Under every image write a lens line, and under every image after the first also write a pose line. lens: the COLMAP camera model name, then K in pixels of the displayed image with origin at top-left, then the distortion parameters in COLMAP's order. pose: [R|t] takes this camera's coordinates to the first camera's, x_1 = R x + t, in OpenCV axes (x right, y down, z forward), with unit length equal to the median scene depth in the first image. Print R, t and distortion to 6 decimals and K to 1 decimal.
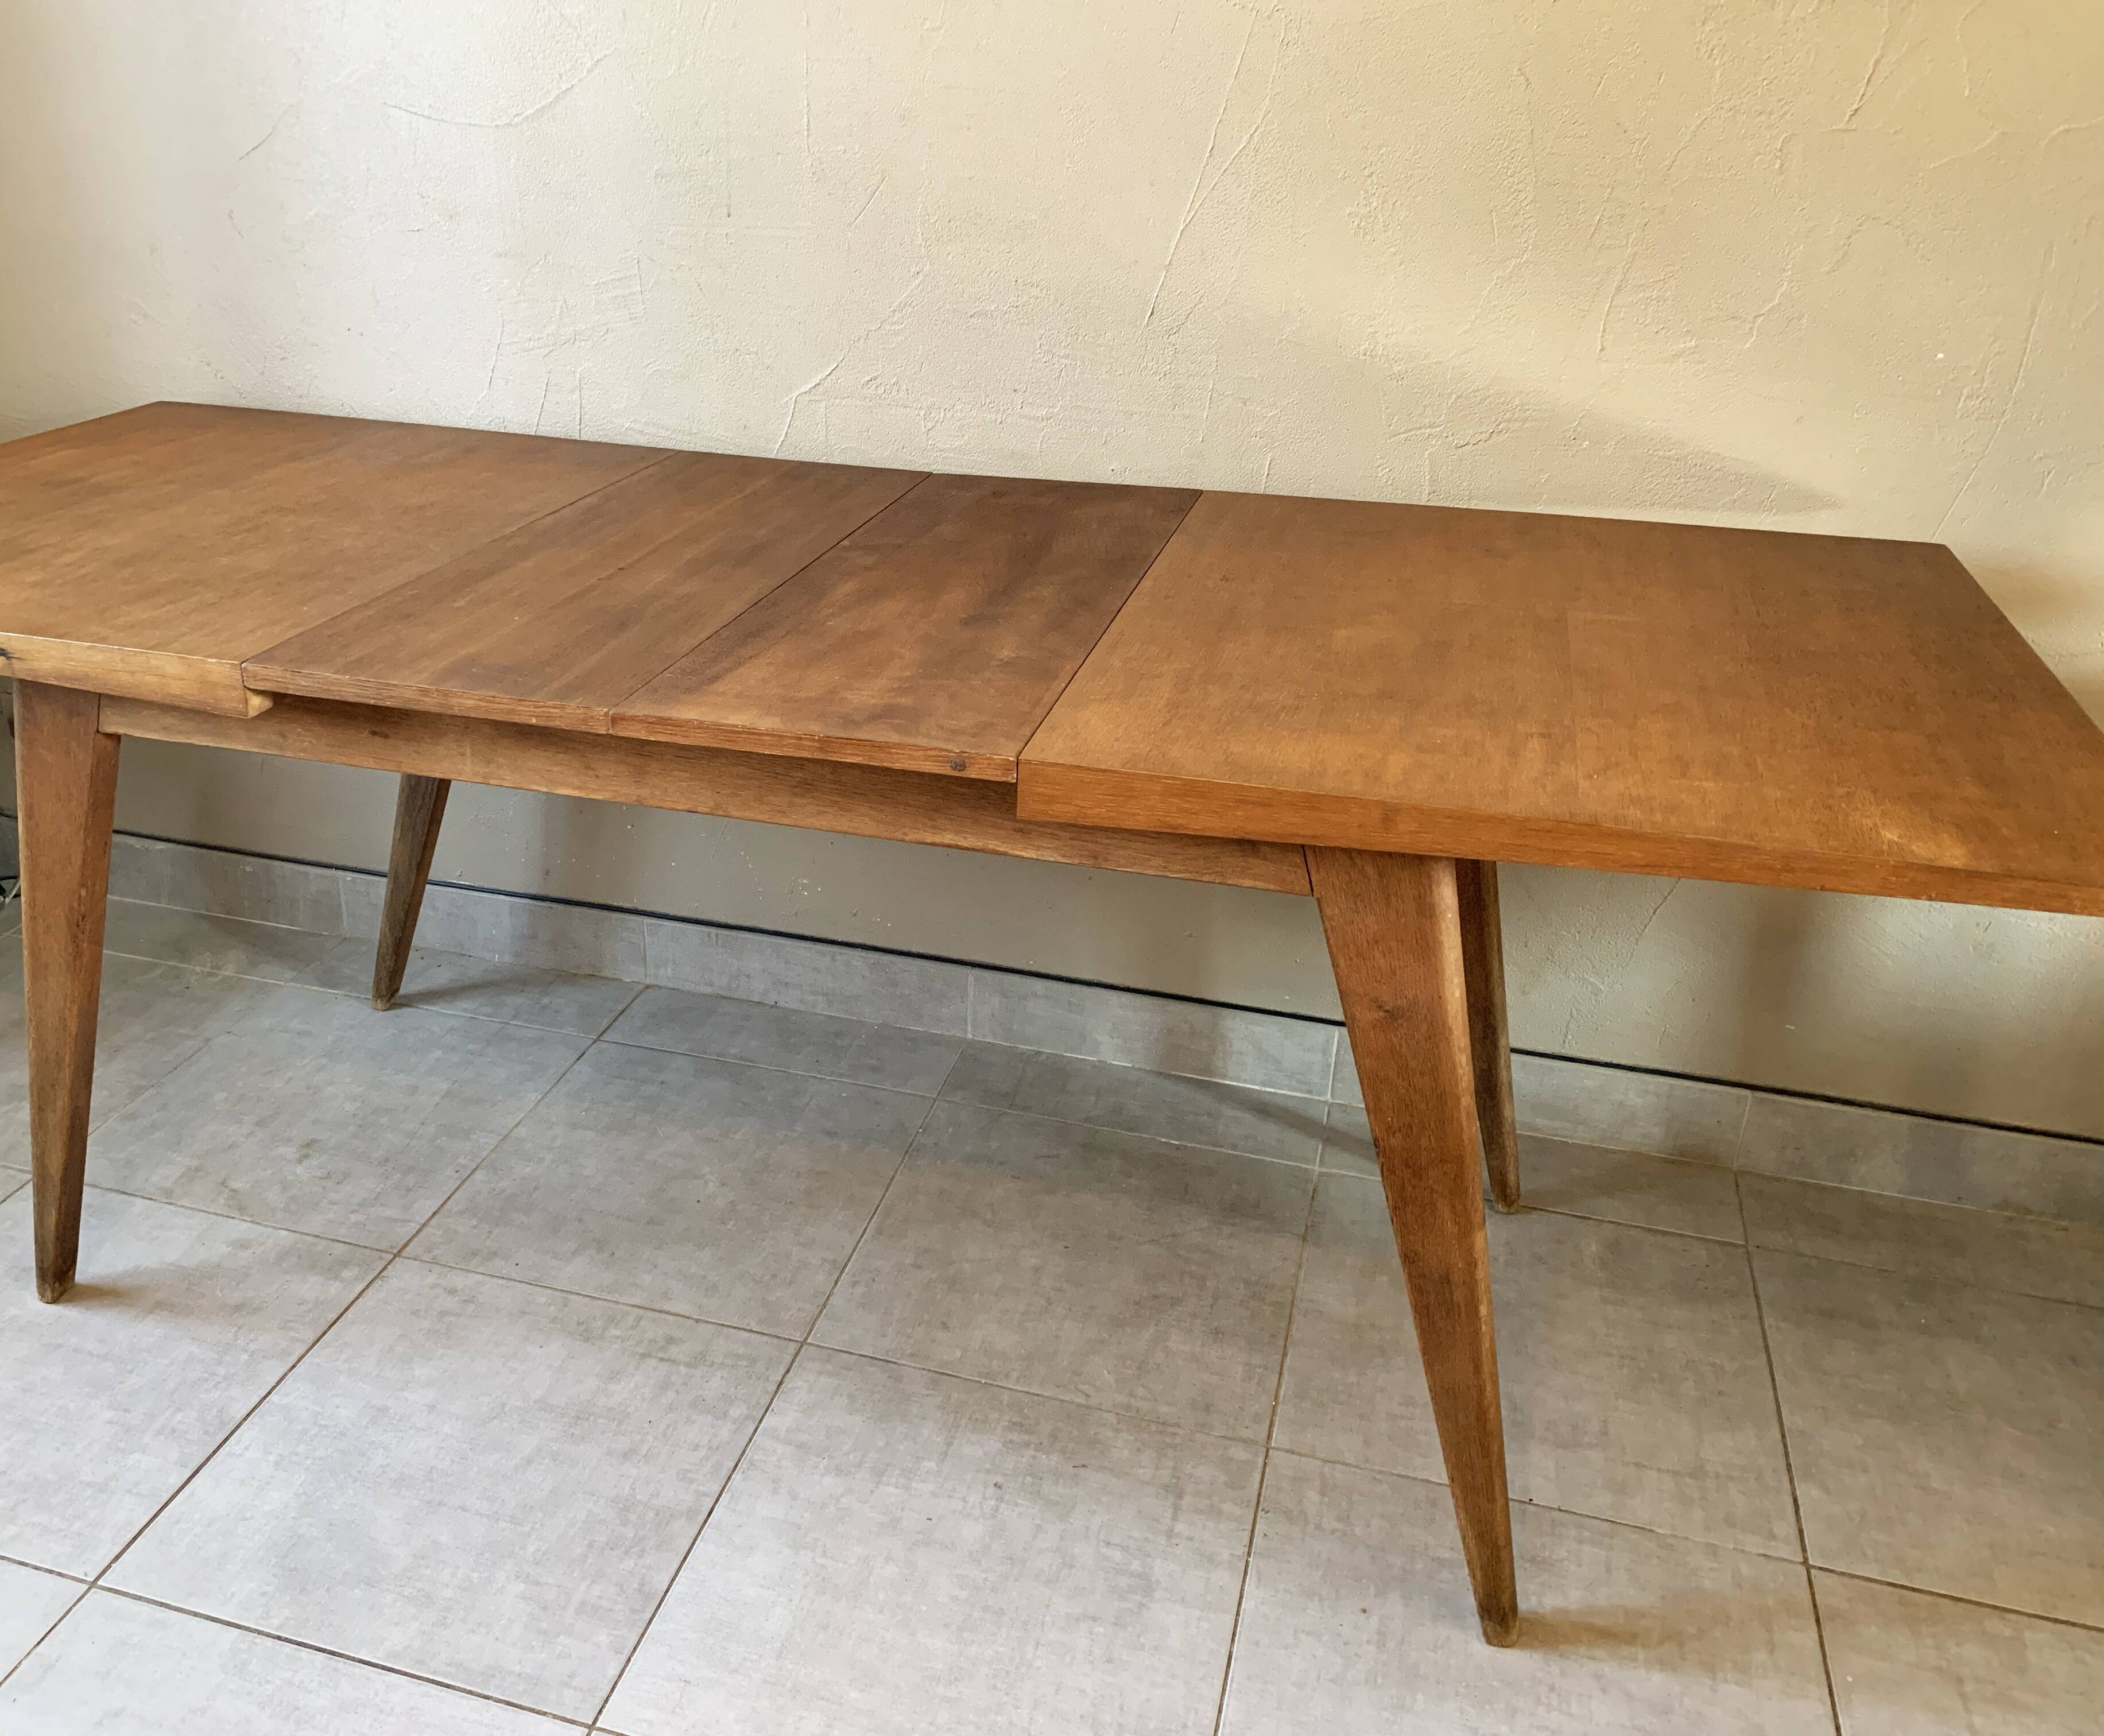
lens RADIAL K [[1789.4, 0, 927.6], [0, 1789.4, 836.7], [0, 0, 1]] dist [0.008286, -0.014001]
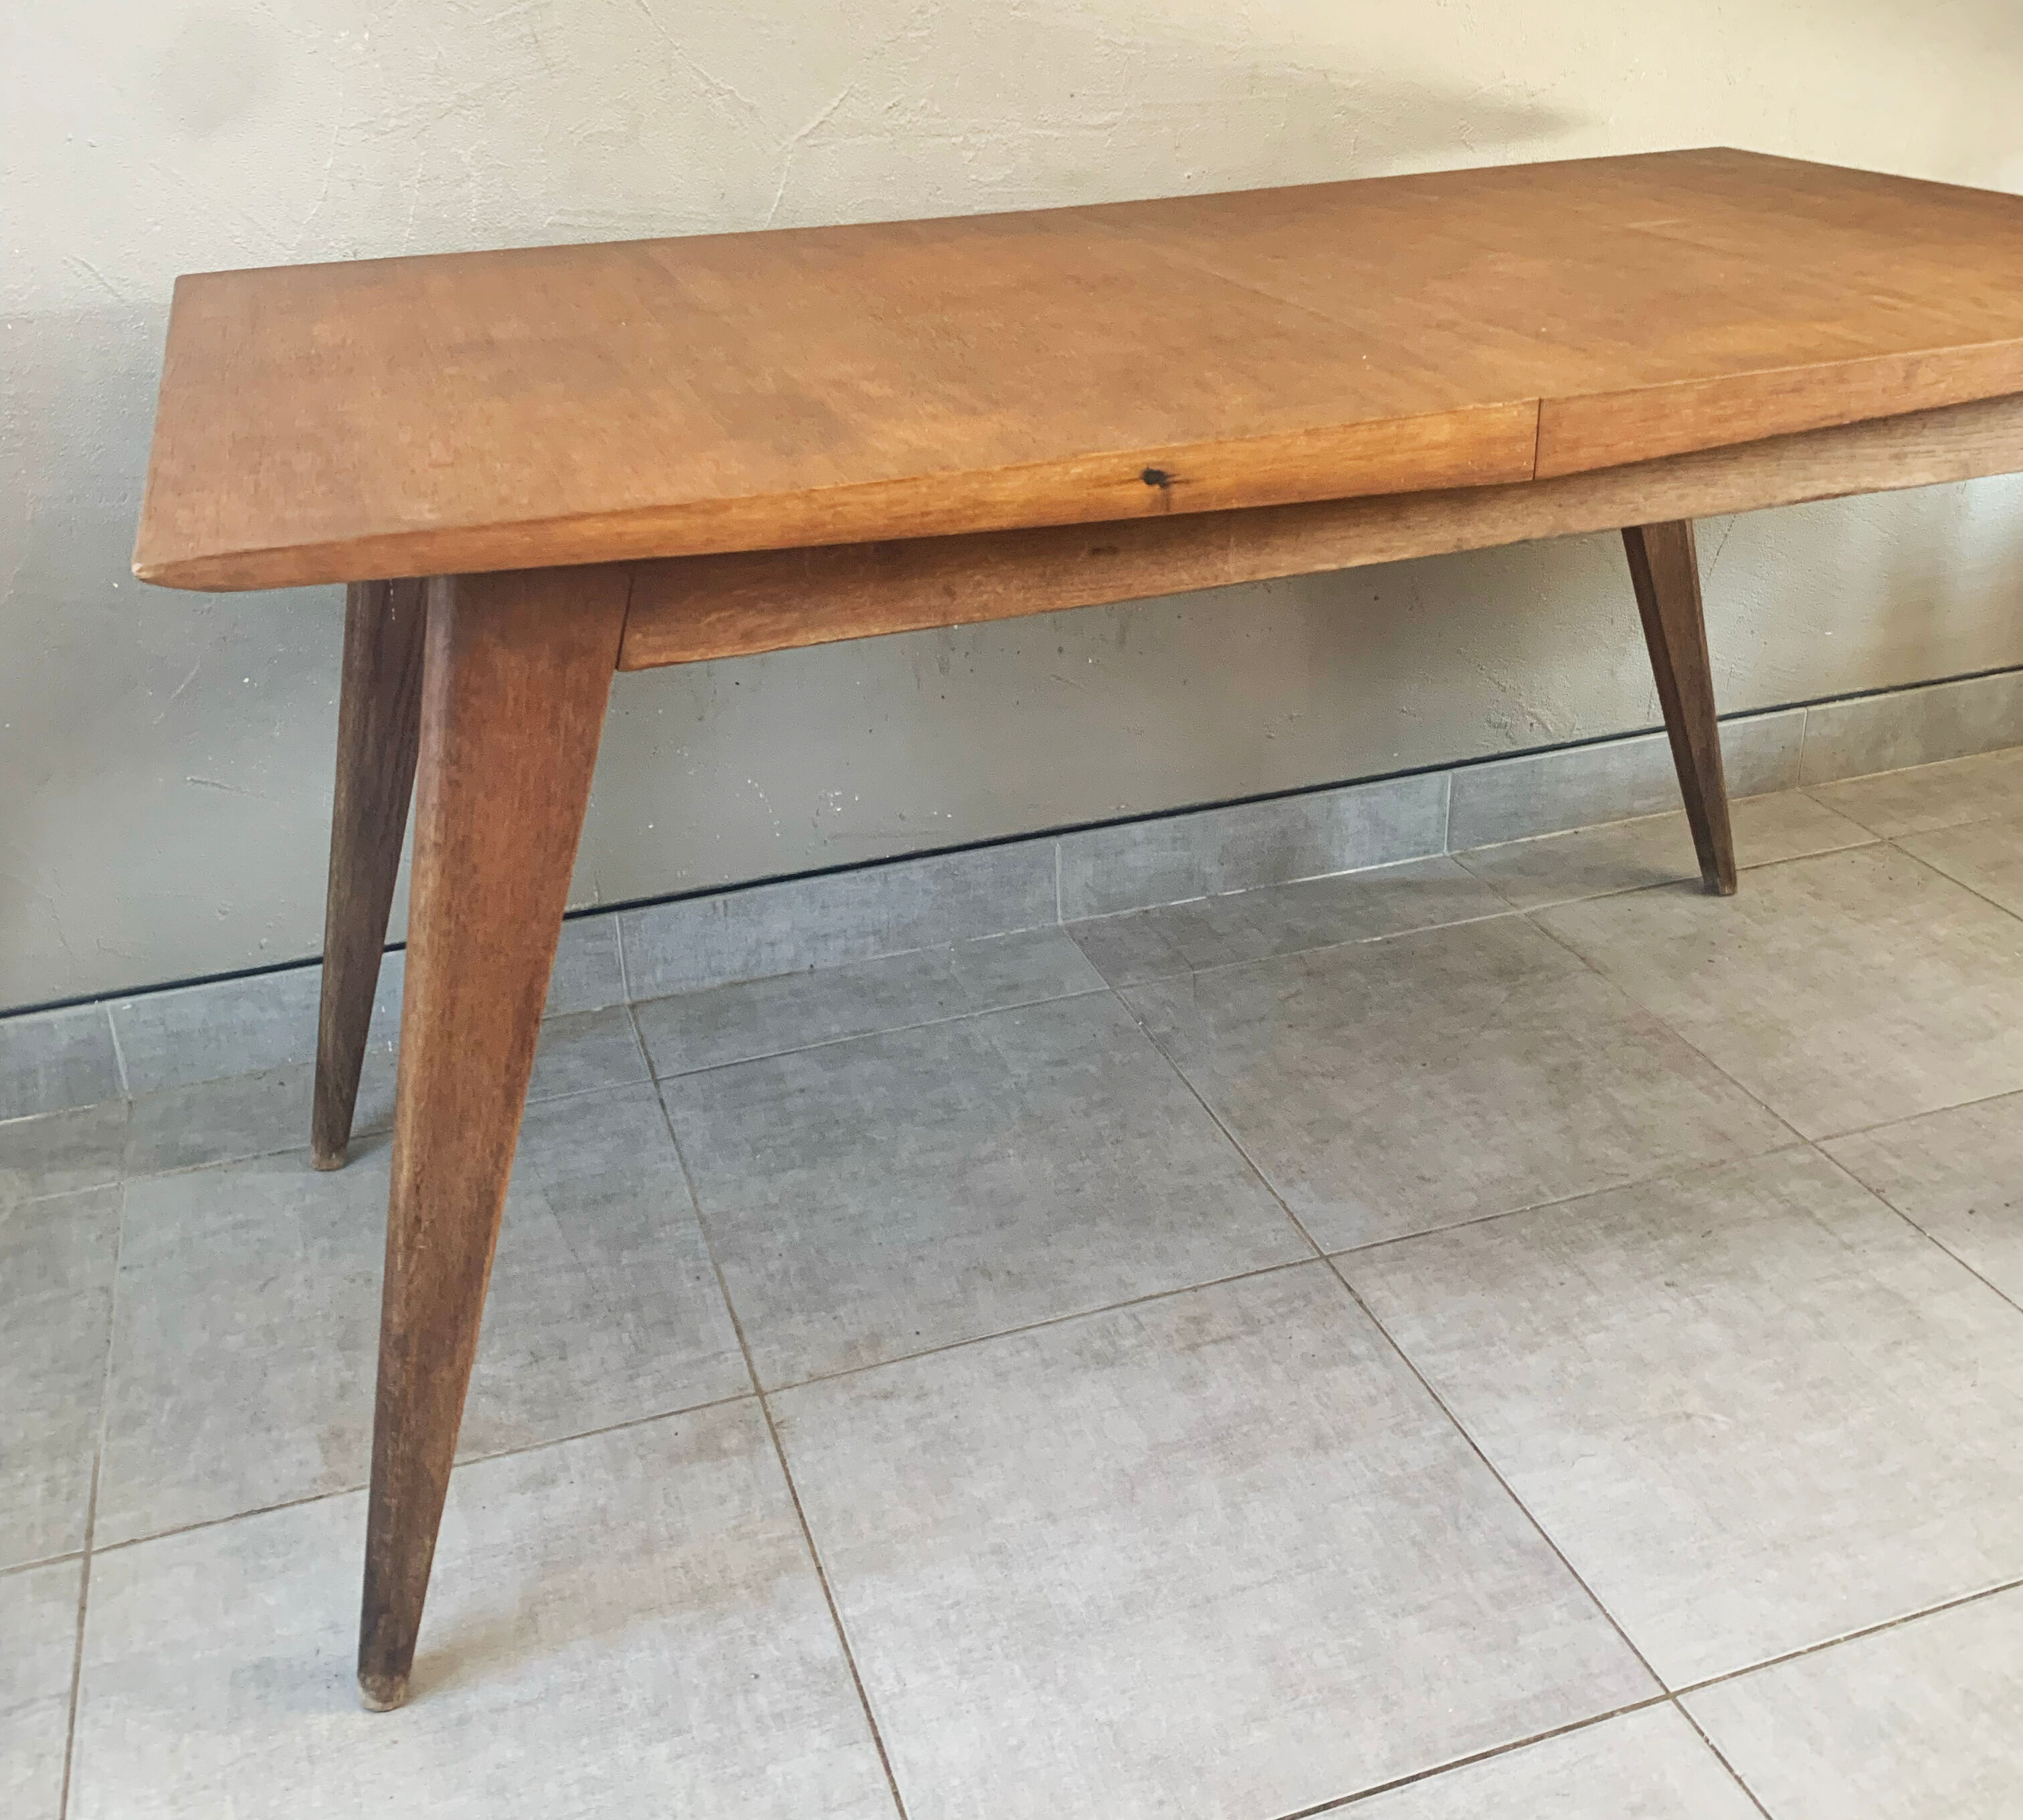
lens RADIAL K [[2075.0, 0, 997.1], [0, 2075.0, 795.9], [0, 0, 1]] dist [0.004182, 0.000000]
pose [[0.814224, -0.270666, 0.513595, -0.608005], [0.278051, 0.958413, 0.064280, -0.015502], [-0.509635, 0.090468, 0.855622, 0.260595]]
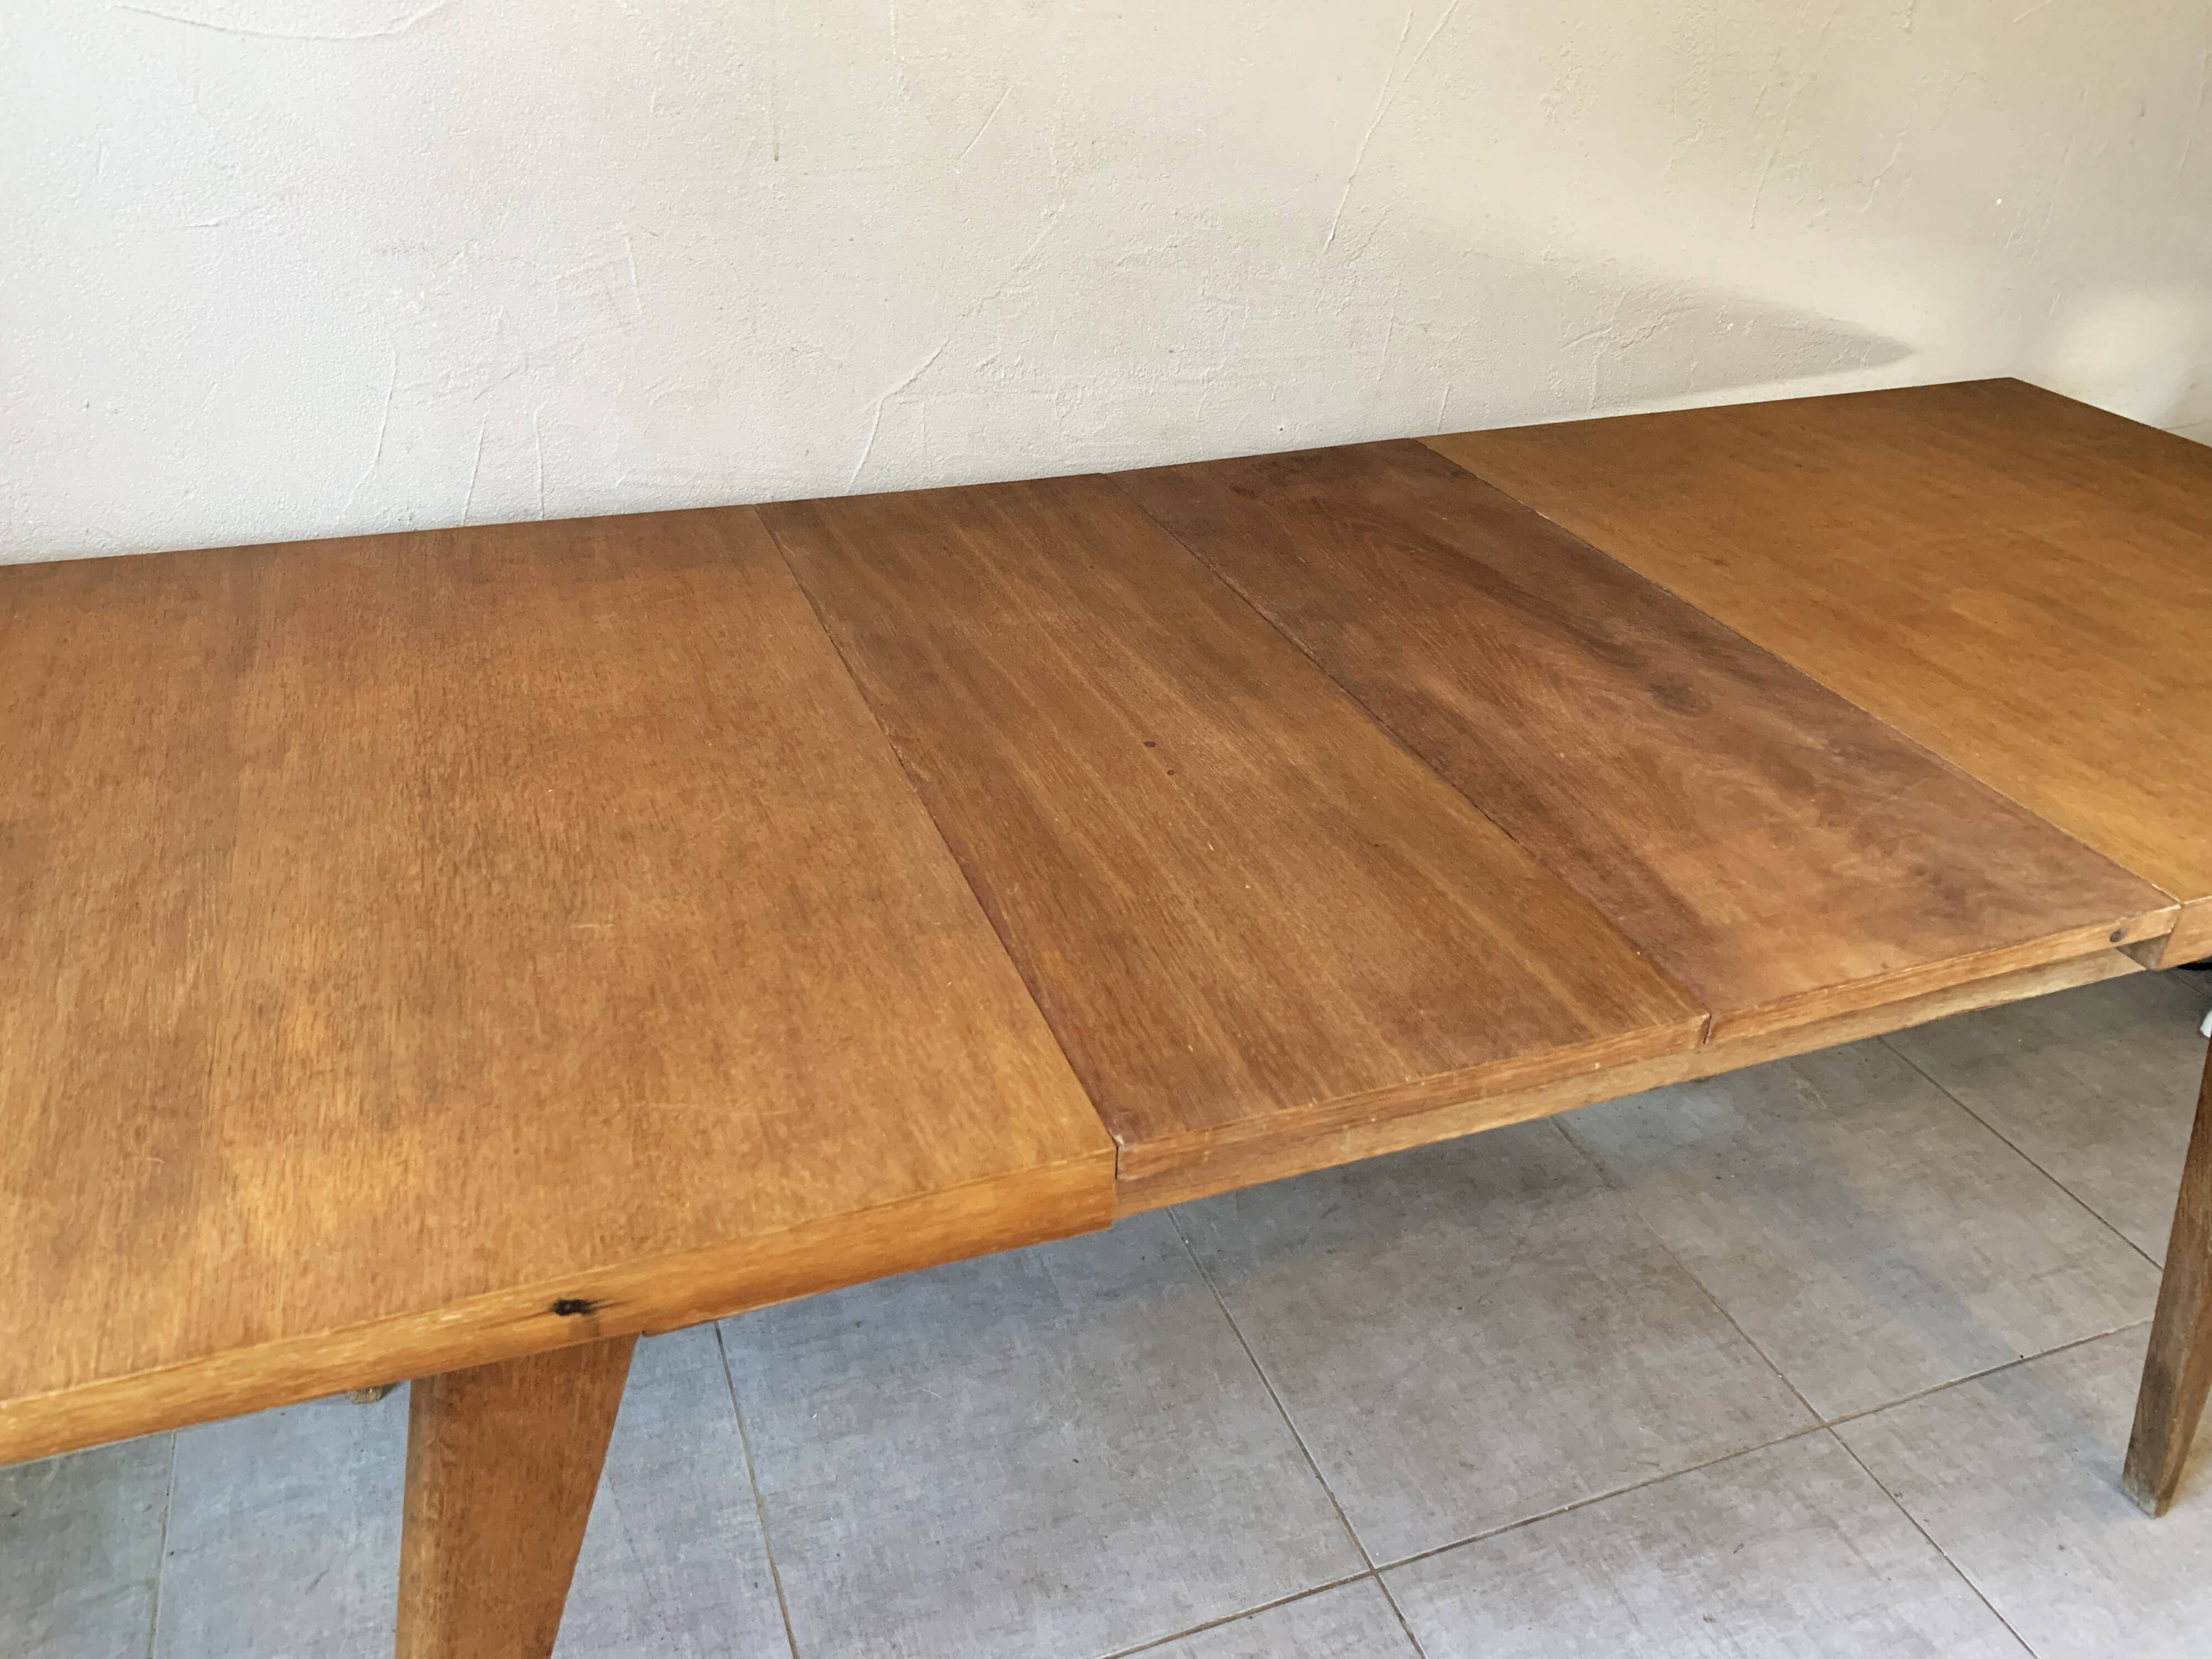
lens RADIAL K [[1709.6, 0, 1088.4], [0, 1709.6, 809.4], [0, 0, 1]] dist [0.005093, -0.011481]
pose [[0.796264, -0.294956, 0.528171, -0.482865], [0.232157, 0.955223, 0.183444, -0.224264], [-0.558629, -0.023451, 0.829086, 0.430802]]
